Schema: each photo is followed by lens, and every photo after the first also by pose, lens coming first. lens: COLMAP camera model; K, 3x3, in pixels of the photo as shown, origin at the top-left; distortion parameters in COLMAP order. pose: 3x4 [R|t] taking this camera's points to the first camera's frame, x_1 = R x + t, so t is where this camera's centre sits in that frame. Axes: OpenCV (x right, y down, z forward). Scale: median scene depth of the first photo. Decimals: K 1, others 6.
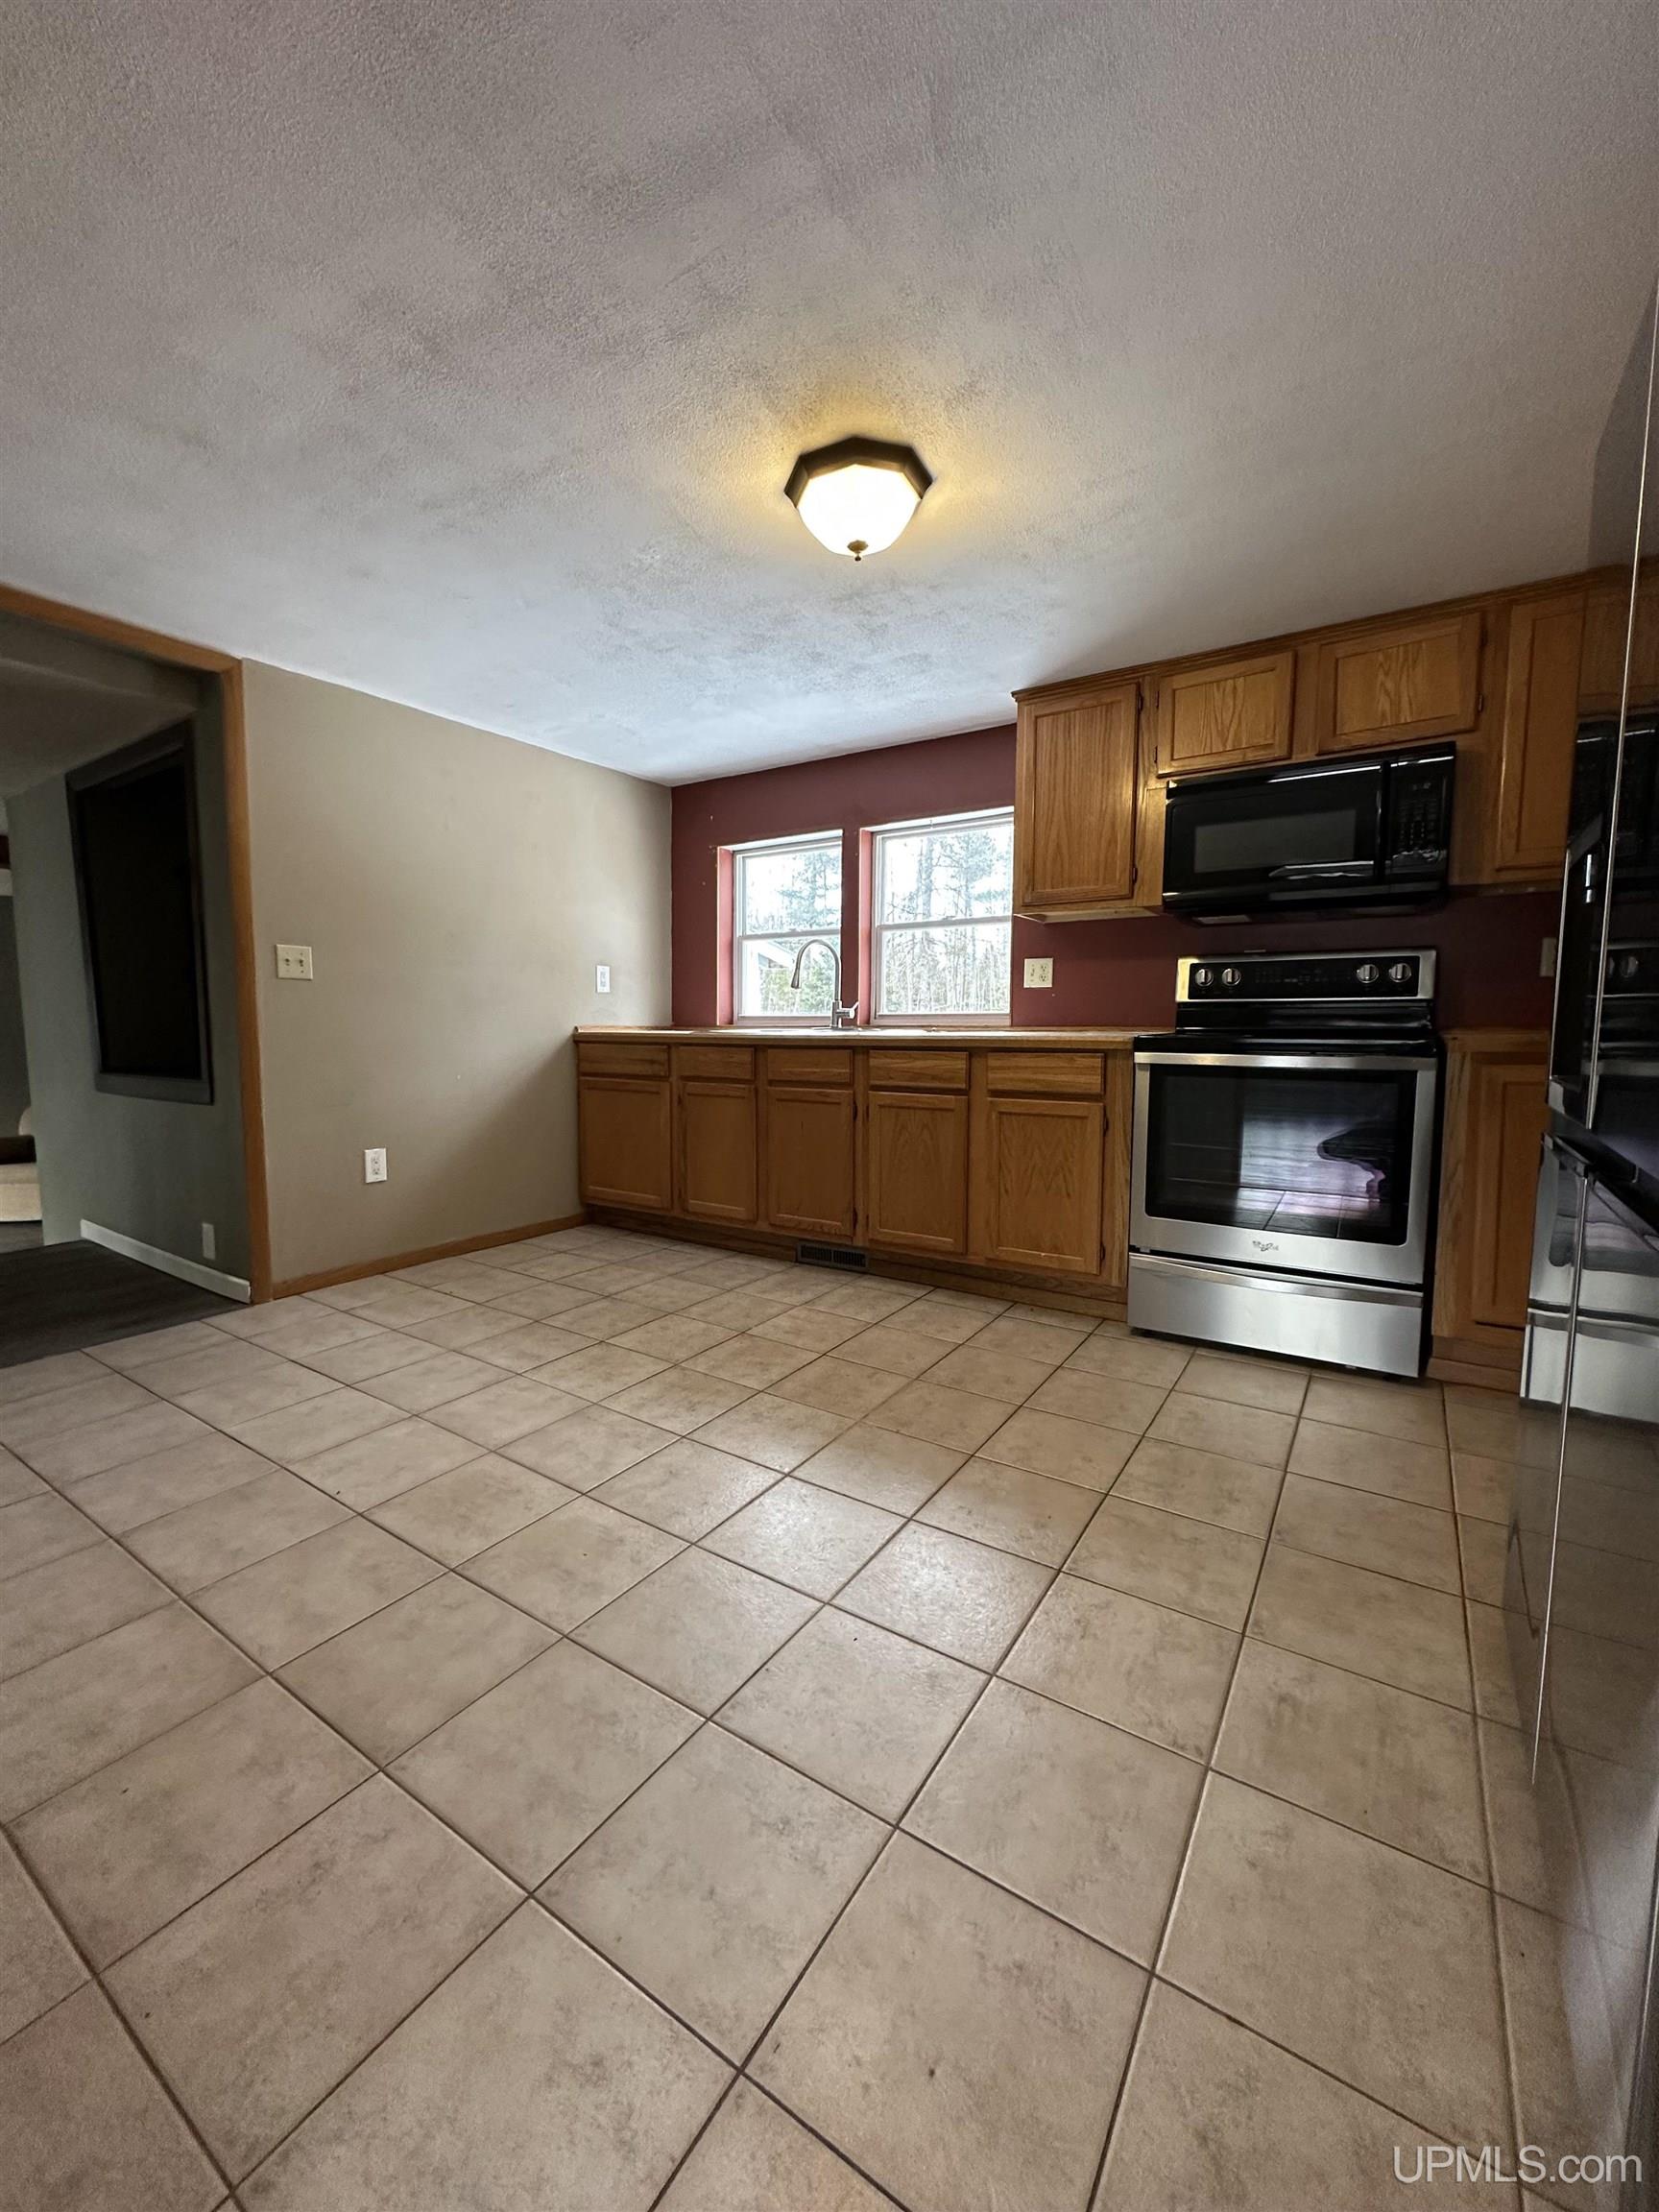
lens RADIAL K [[881.4, 0, 825.0], [0, 881.4, 1096.4], [0, 0, 1]] dist [0.000037, -0.000329]
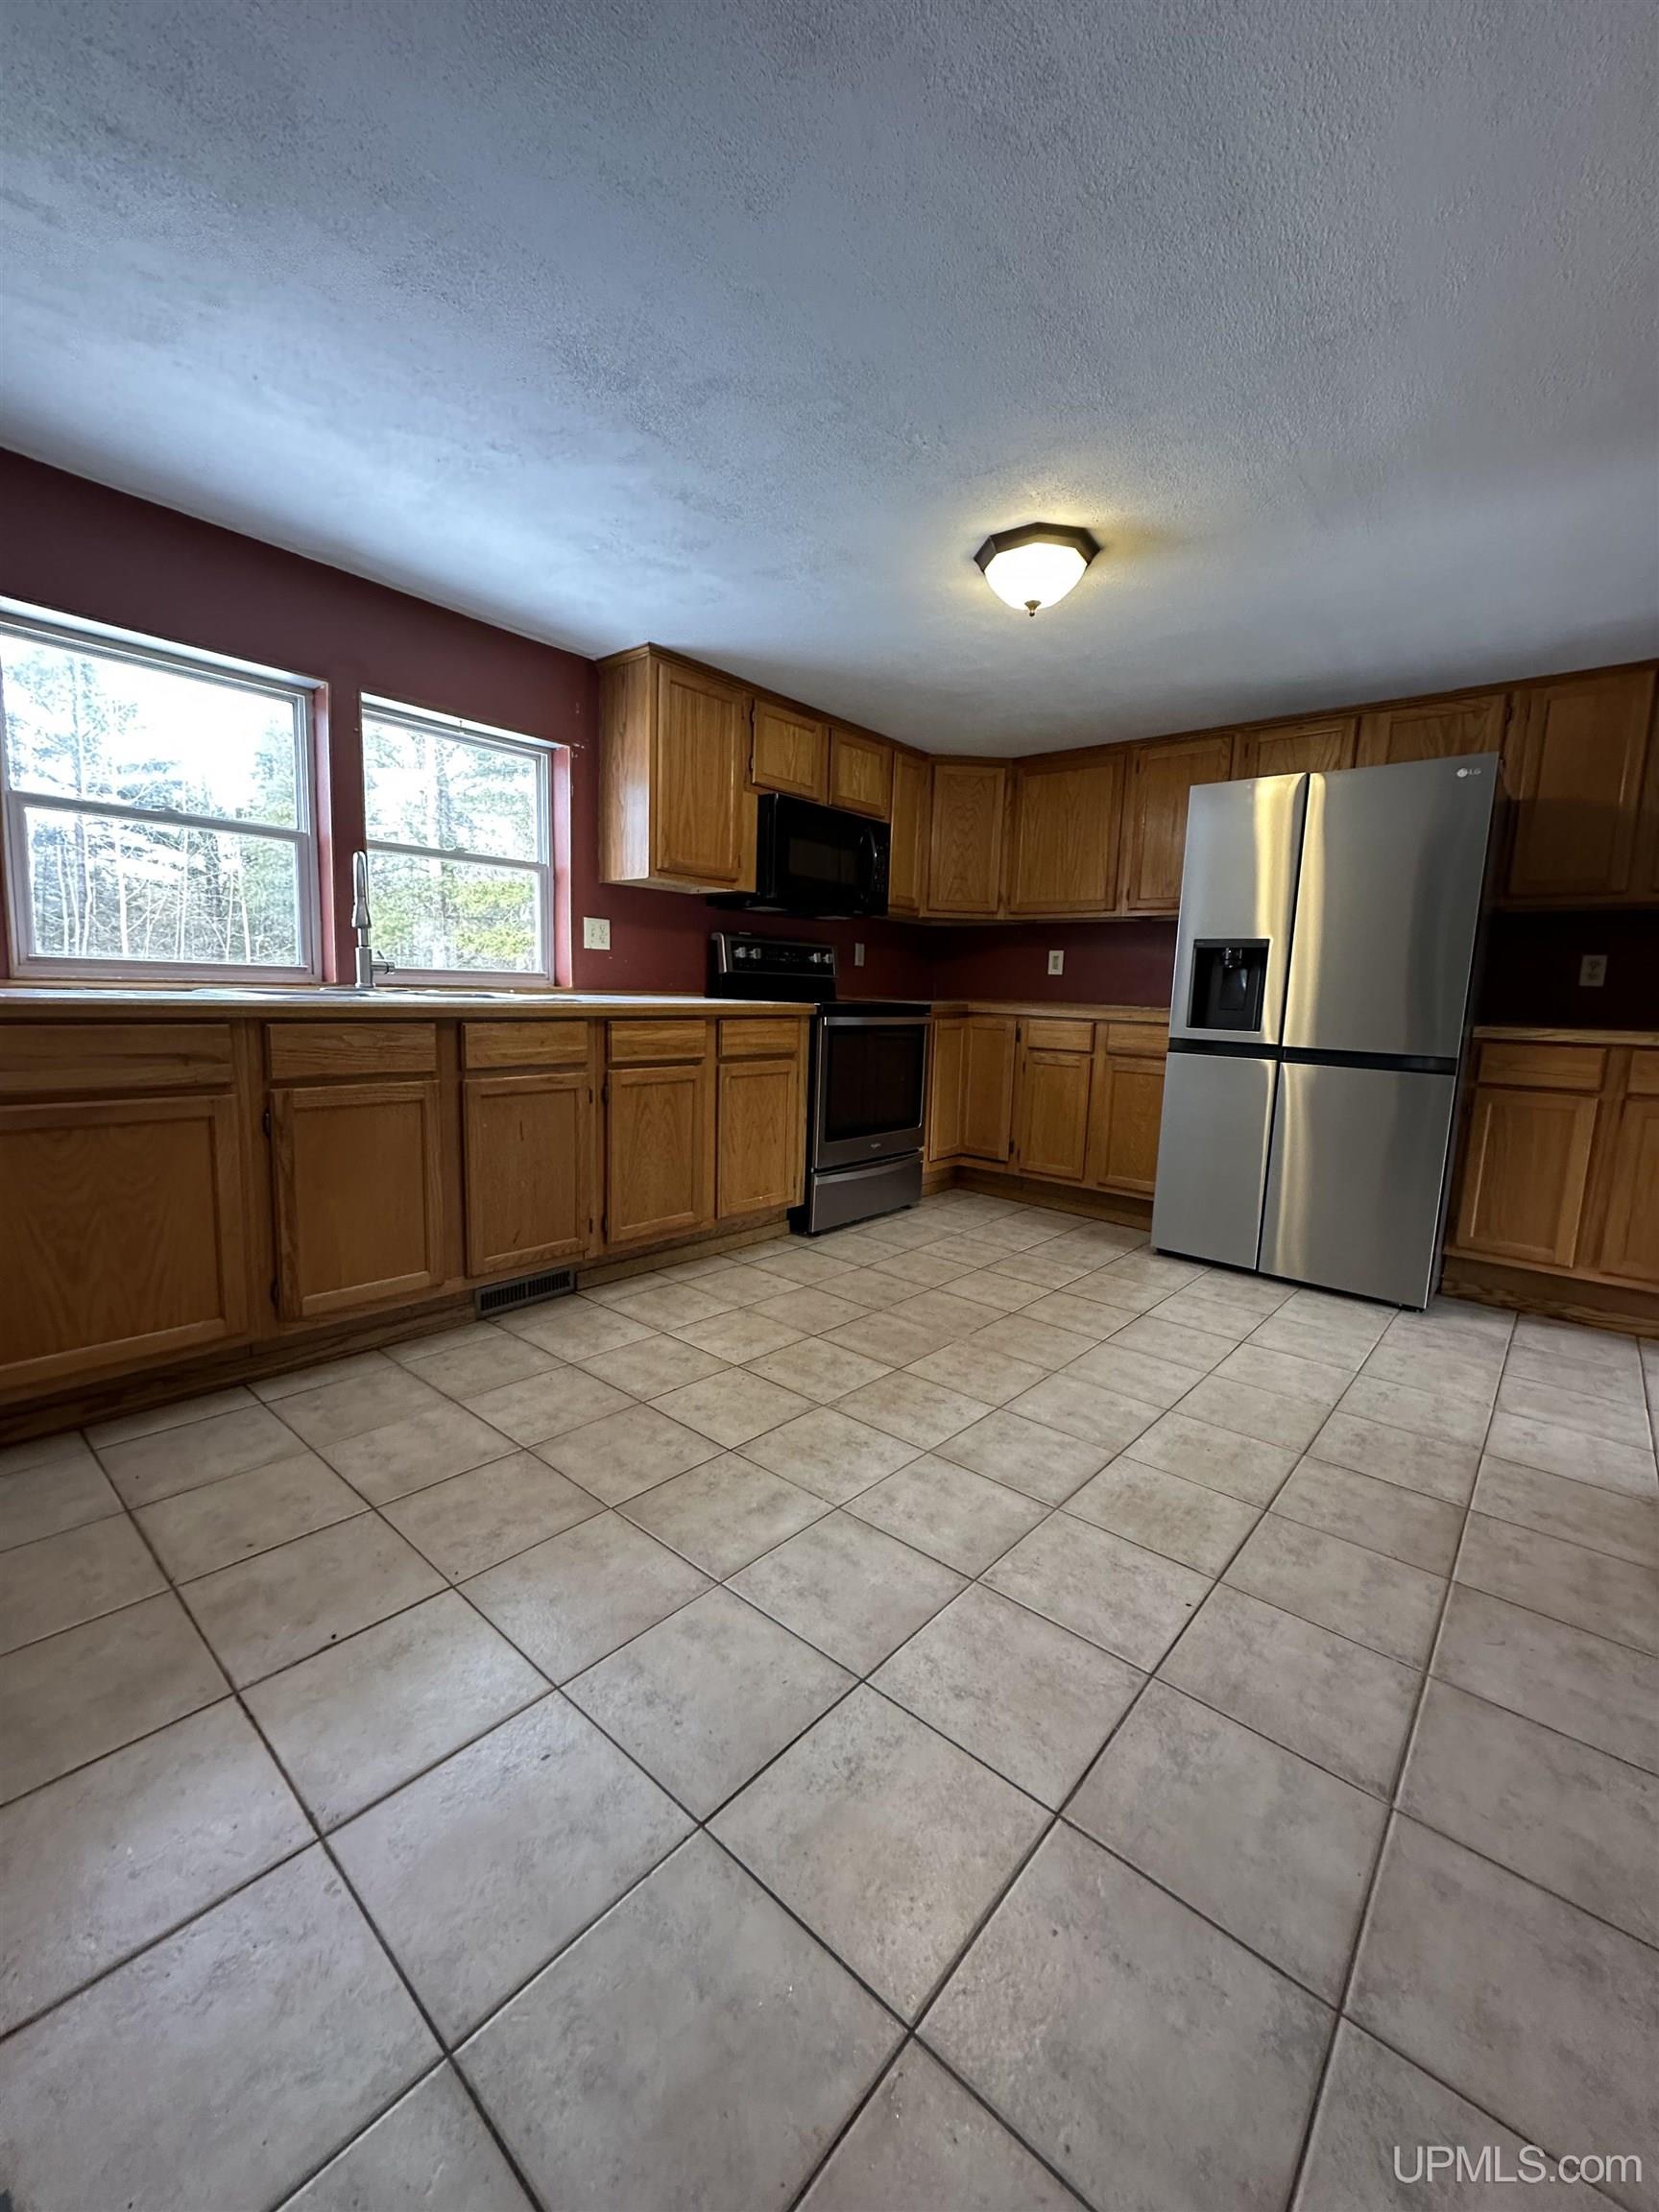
lens RADIAL K [[881.4, 0, 832.4], [0, 881.4, 1099.2], [0, 0, 1]] dist [0.000037, -0.000329]
pose [[0.126843, -0.123244, 0.984237, -0.864601], [0.047771, 0.991859, 0.118042, -0.077611], [-0.990772, 0.032045, 0.131698, 0.780899]]
